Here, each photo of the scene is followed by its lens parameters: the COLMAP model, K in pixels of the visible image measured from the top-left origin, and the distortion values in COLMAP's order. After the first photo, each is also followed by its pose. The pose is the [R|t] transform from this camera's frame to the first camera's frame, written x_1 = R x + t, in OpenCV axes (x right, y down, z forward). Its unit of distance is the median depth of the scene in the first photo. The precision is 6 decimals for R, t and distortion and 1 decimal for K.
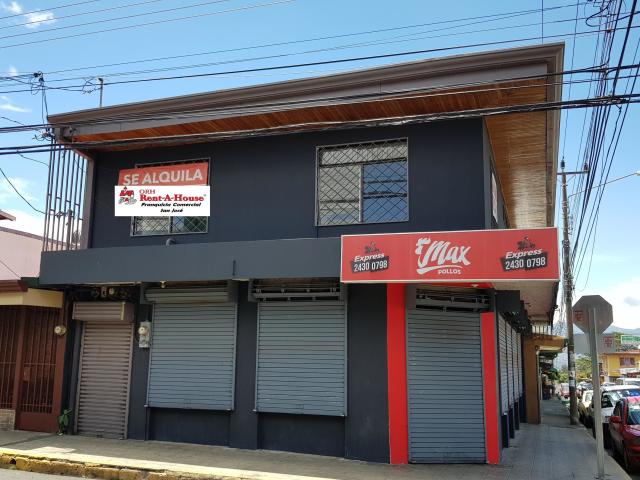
lens RADIAL K [[672.9, 0, 304.2], [0, 672.9, 247.1], [0, 0, 1]] dist [0.085491, -0.253995]
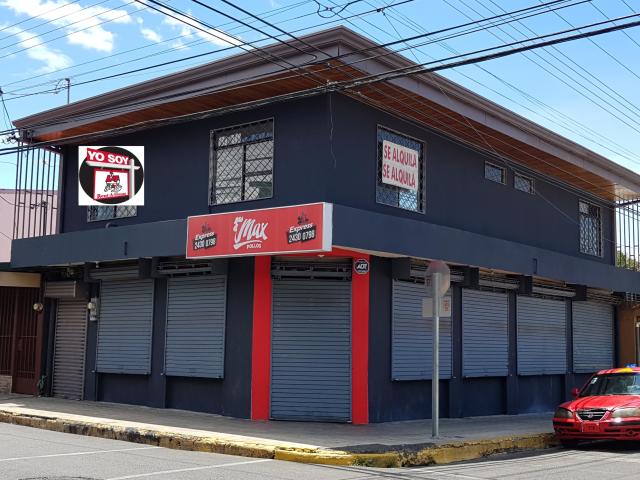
lens RADIAL K [[852.6, 0, 320.0], [0, 852.6, 240.0], [0, 0, 1]] dist [-0.000990, -0.078362]
pose [[0.951247, -0.046268, -0.304941, 0.563862], [0.059318, 0.997671, 0.033665, -0.011063], [0.302673, -0.050112, 0.951776, -0.232130]]
